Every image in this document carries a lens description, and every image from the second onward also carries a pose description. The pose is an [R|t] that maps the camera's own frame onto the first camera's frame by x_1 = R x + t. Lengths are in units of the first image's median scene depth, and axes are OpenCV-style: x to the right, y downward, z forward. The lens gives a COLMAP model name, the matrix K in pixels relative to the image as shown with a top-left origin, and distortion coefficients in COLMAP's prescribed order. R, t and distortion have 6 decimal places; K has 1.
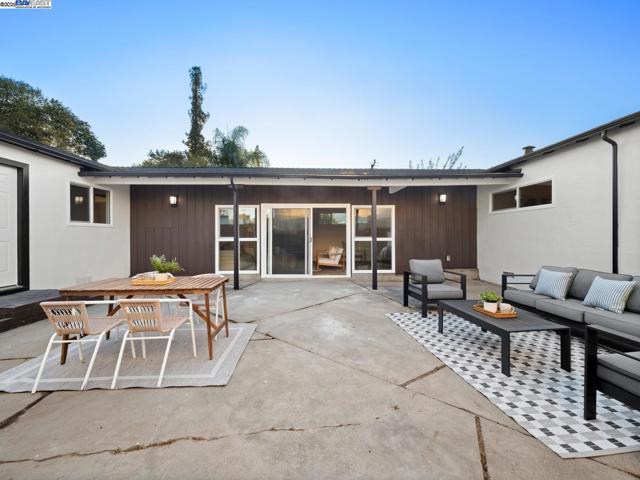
lens RADIAL K [[256.8, 0, 321.4], [0, 256.8, 236.2], [0, 0, 1]] dist [0.001389, -0.001128]
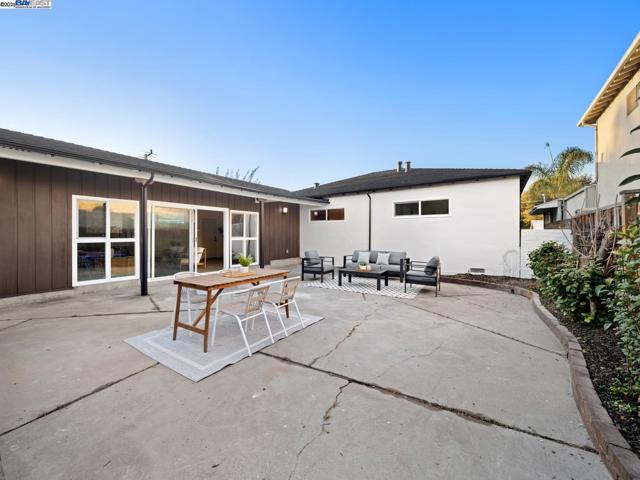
lens RADIAL K [[256.8, 0, 316.2], [0, 256.8, 239.4], [0, 0, 1]] dist [0.001389, -0.001128]
pose [[0.608785, -0.008330, 0.793292, -0.576537], [-0.002783, 0.999916, 0.012635, -0.002470], [-0.793331, -0.009899, 0.608711, -0.022291]]
